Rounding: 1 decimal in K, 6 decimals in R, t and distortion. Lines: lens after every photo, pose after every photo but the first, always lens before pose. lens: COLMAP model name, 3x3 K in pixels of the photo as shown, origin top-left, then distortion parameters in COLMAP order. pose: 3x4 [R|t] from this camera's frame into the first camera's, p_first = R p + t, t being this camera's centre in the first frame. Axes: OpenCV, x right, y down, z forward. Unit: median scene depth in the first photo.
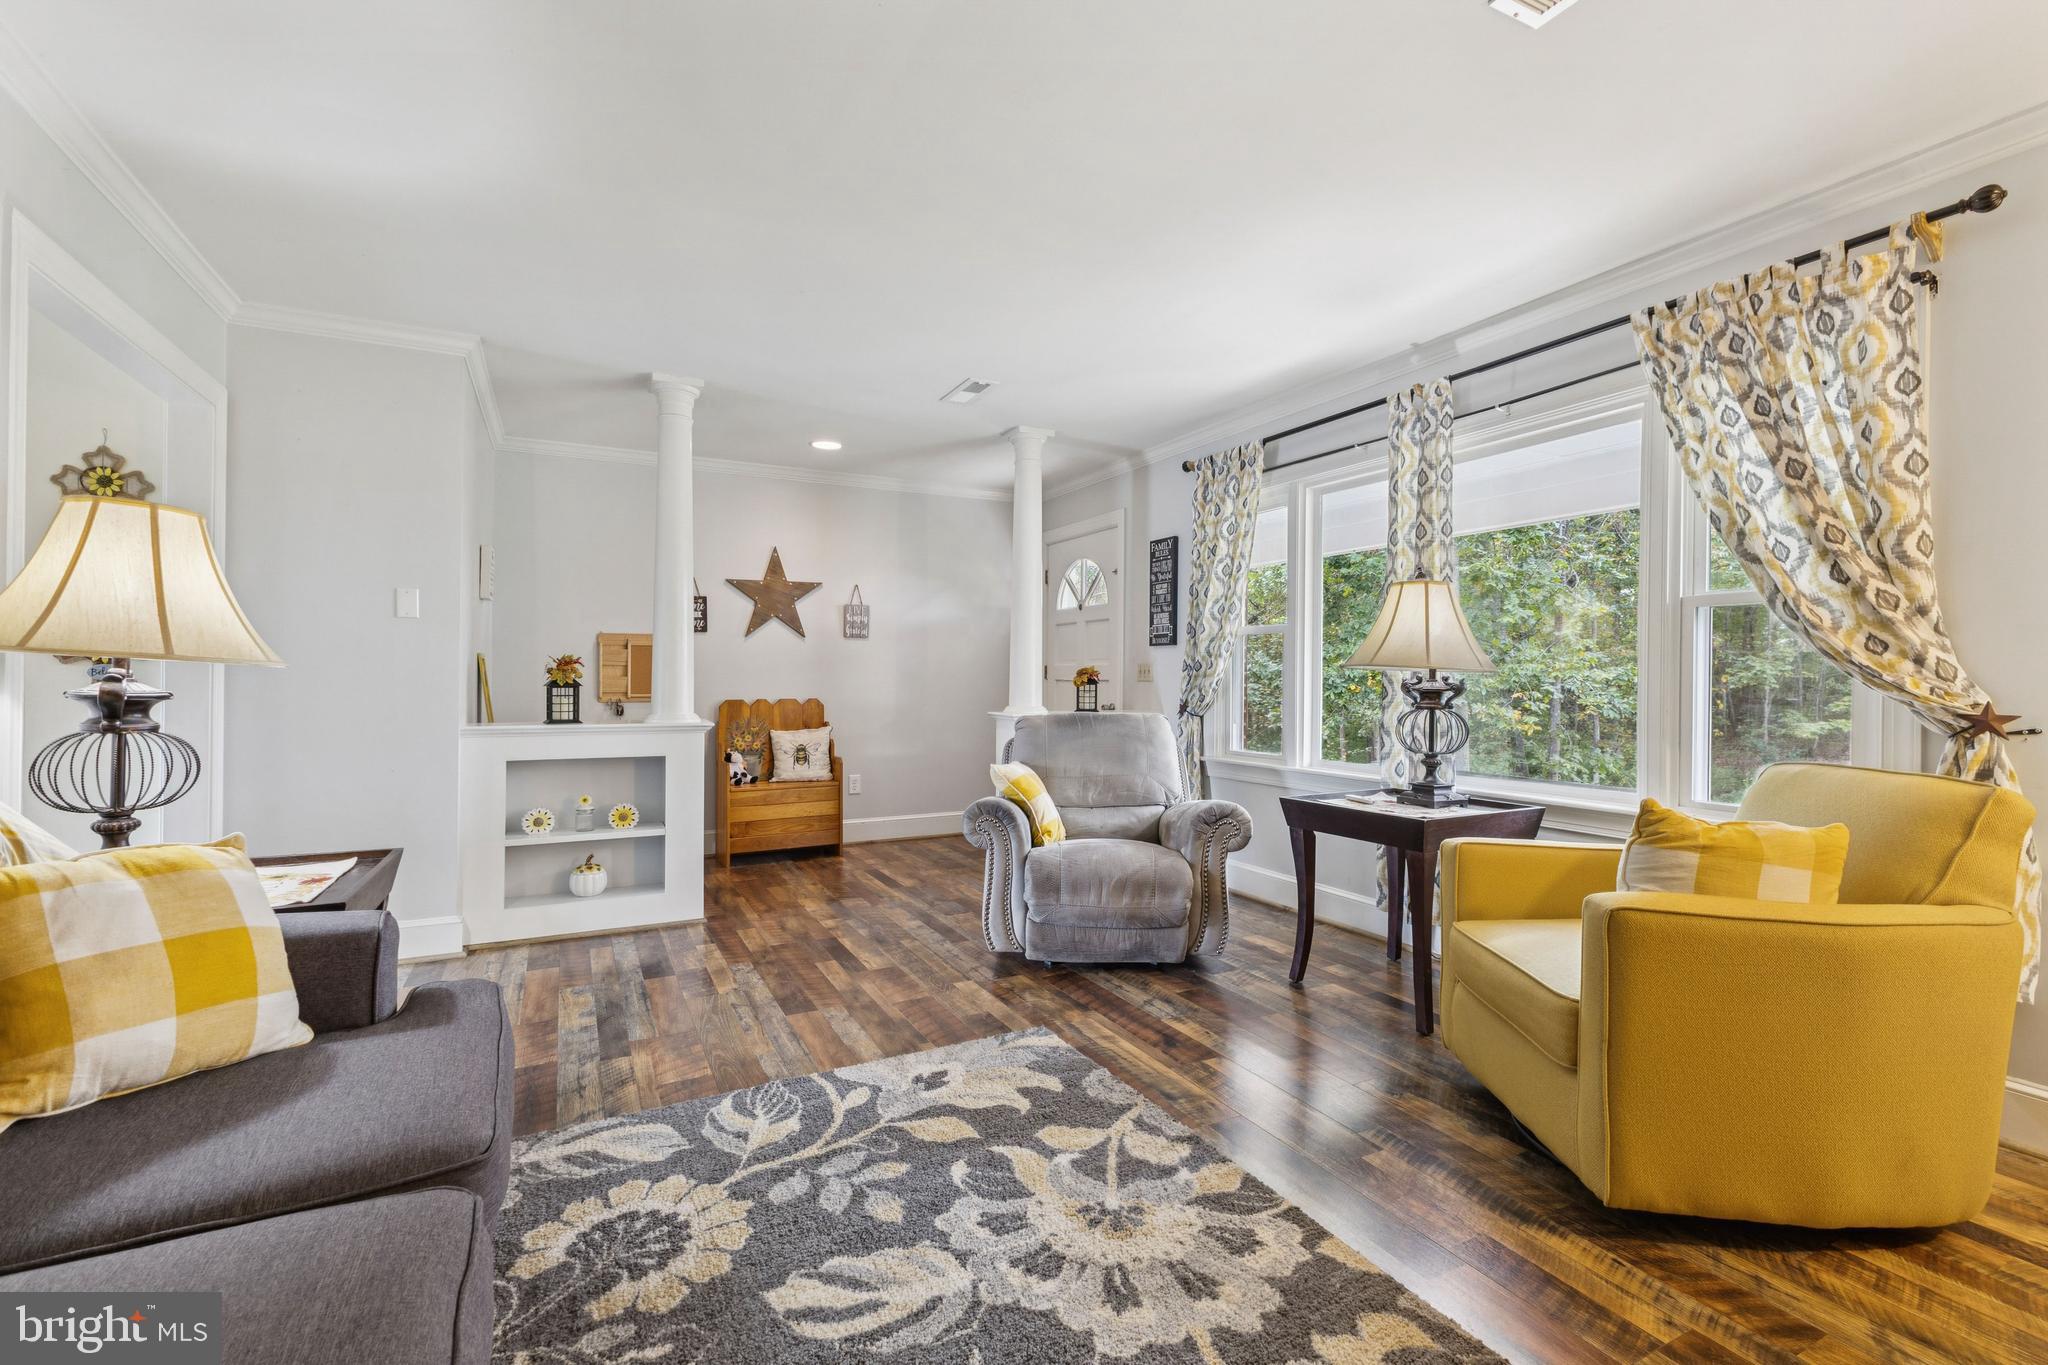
lens RADIAL K [[890.7, 0, 1024.0], [0, 890.7, 672.8], [0, 0, 1]] dist [0.010828, -0.000235]
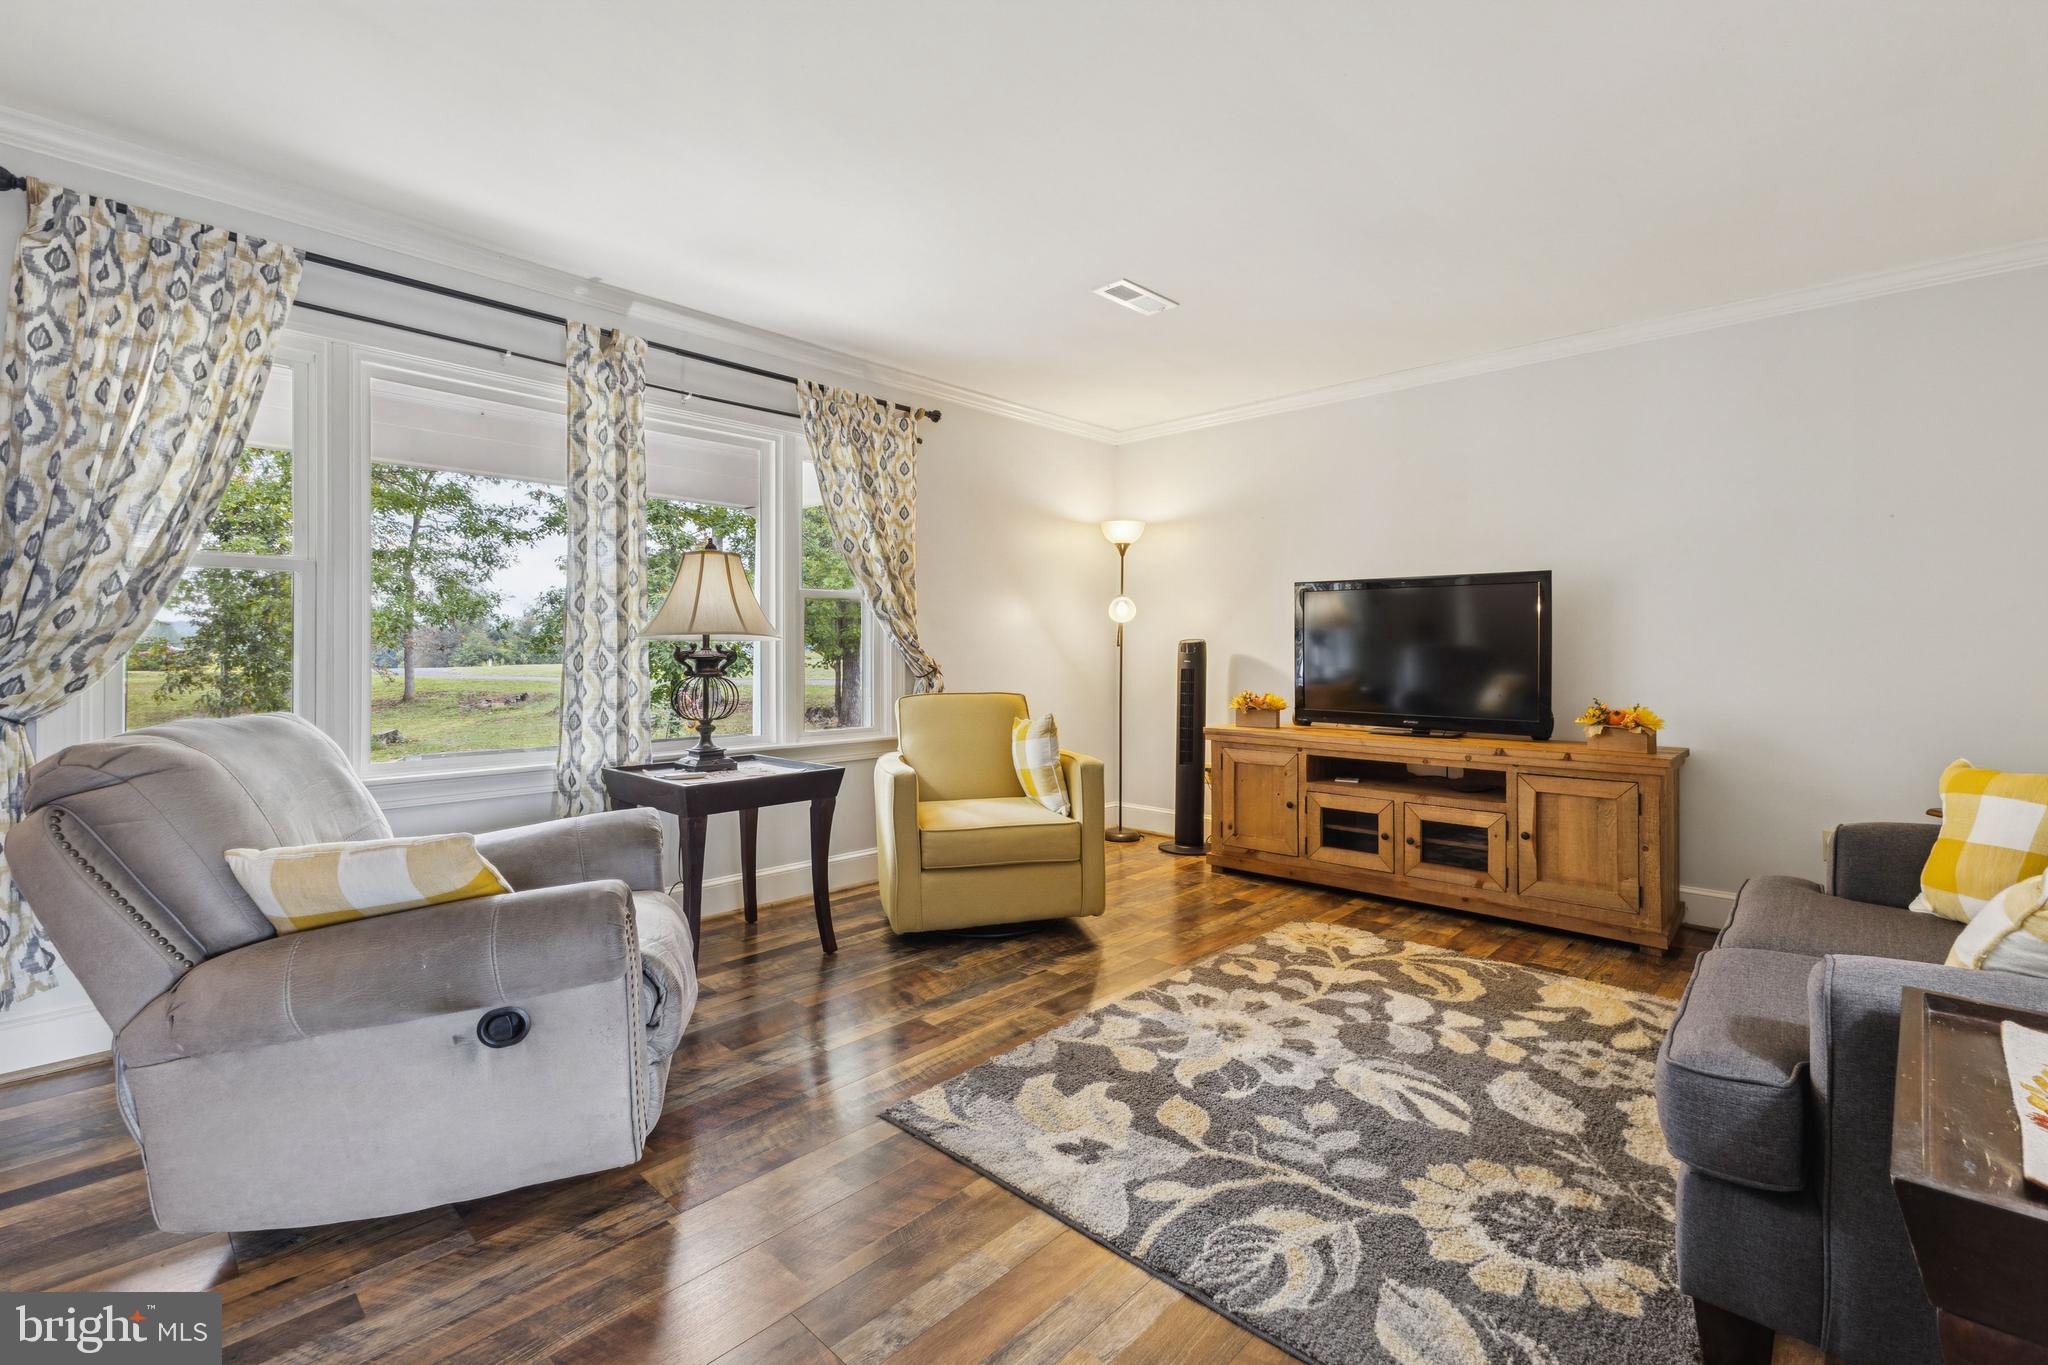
lens RADIAL K [[898.1, 0, 1018.0], [0, 898.1, 649.9], [0, 0, 1]] dist [0.000769, -0.000482]
pose [[-0.322301, 0.001097, 0.946637, -1.027897], [-0.006513, 0.999973, -0.003376, 0.018143], [-0.946615, -0.007254, -0.322285, 1.610881]]
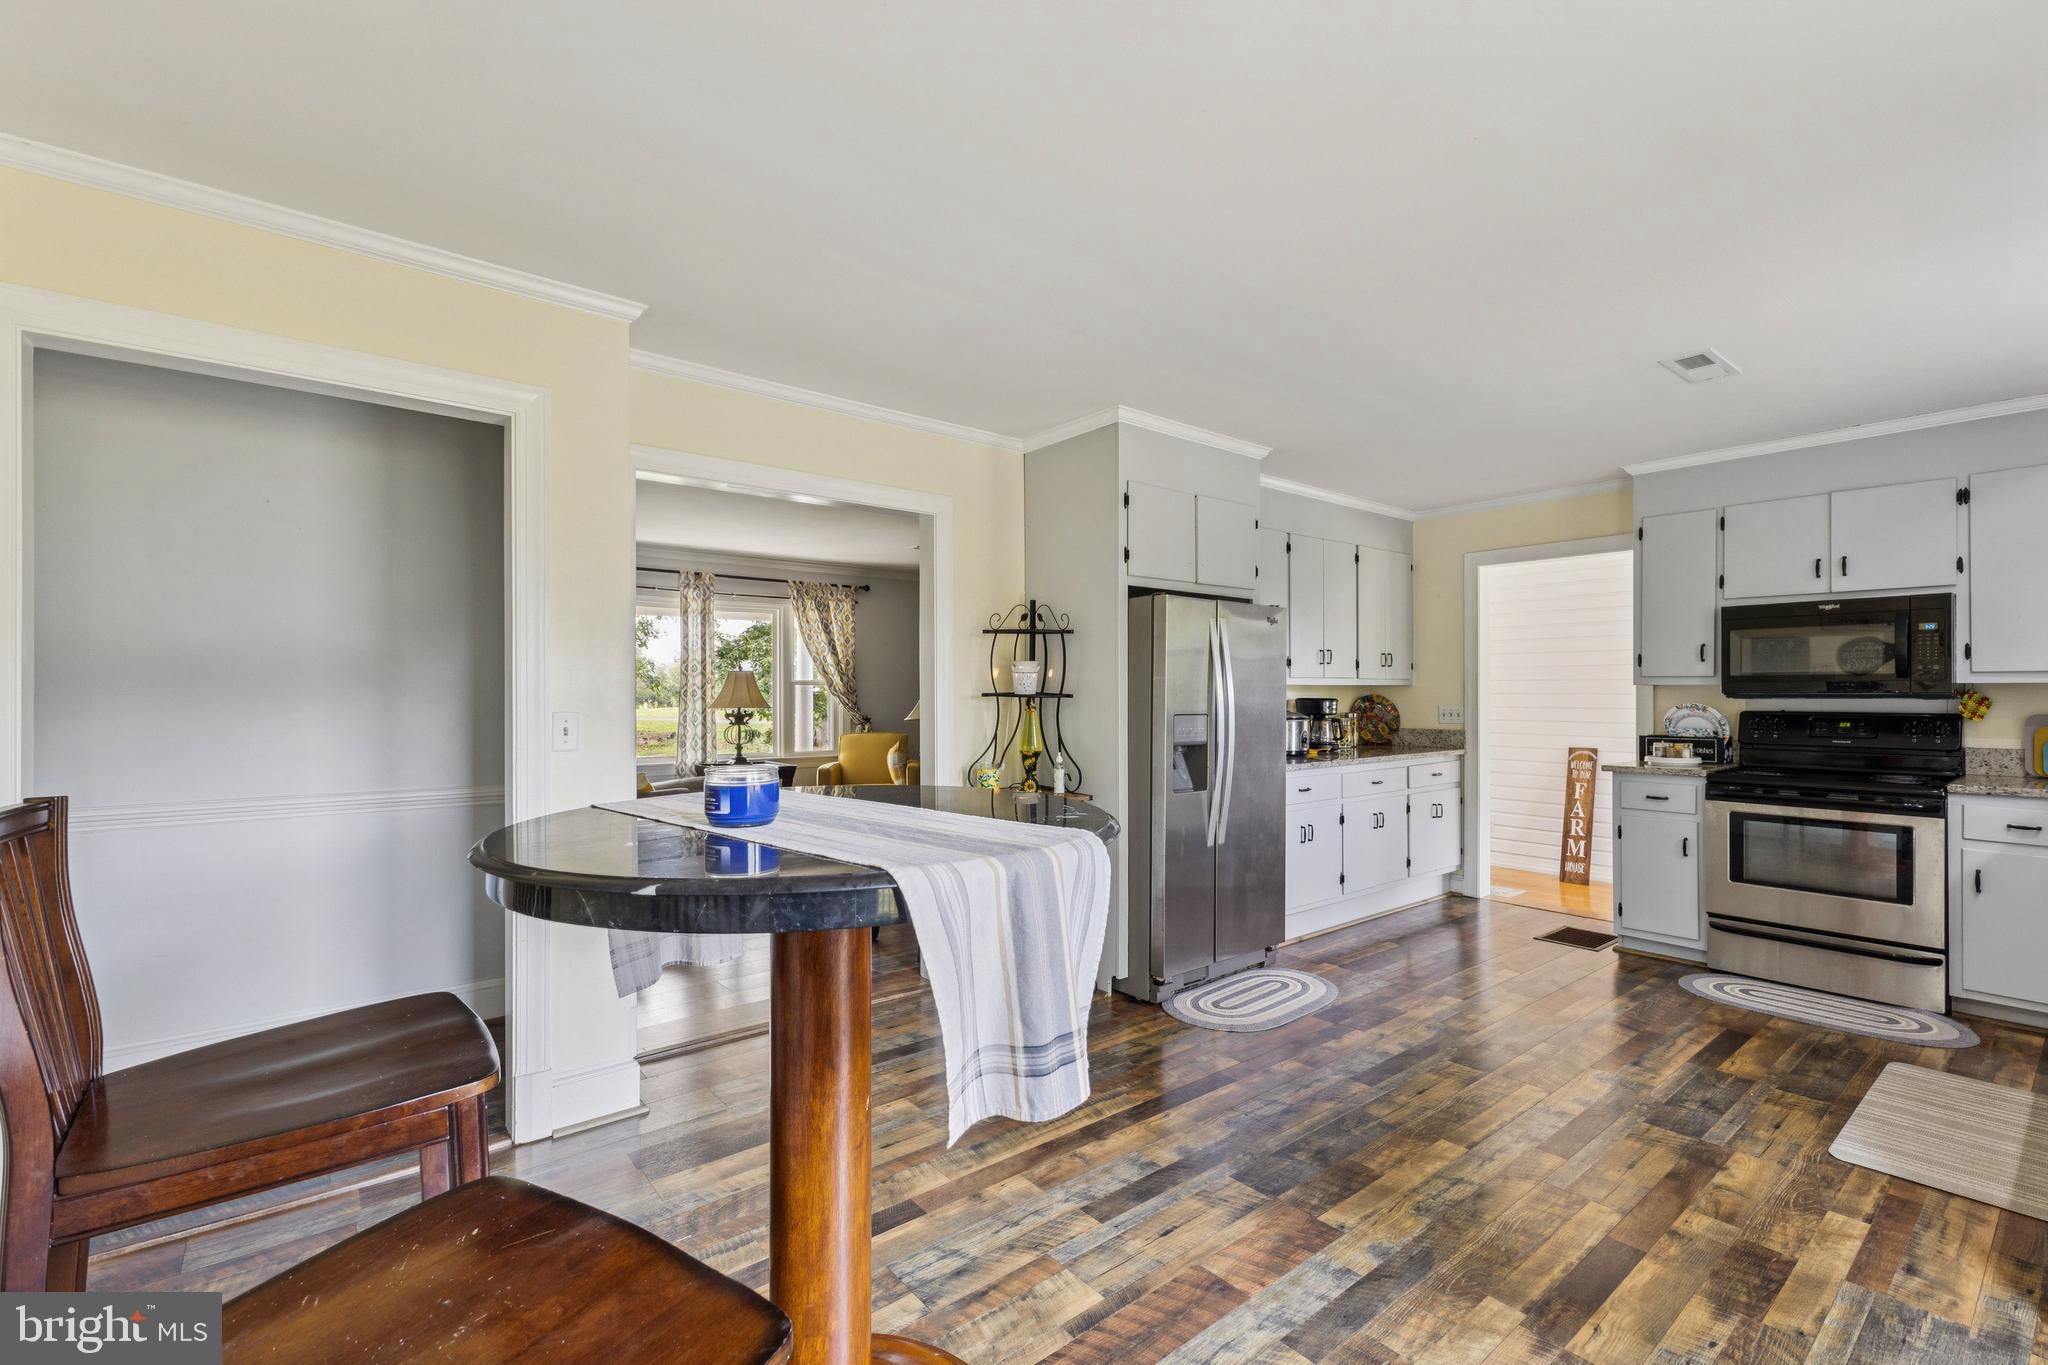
lens RADIAL K [[889.9, 0, 1027.0], [0, 889.9, 688.1], [0, 0, 1]] dist [0.016999, -0.005996]
pose [[-0.199503, 0.004936, 0.979885, -3.165277], [-0.004440, 0.999972, -0.005941, -0.070823], [-0.979887, -0.005536, -0.199475, 1.184814]]
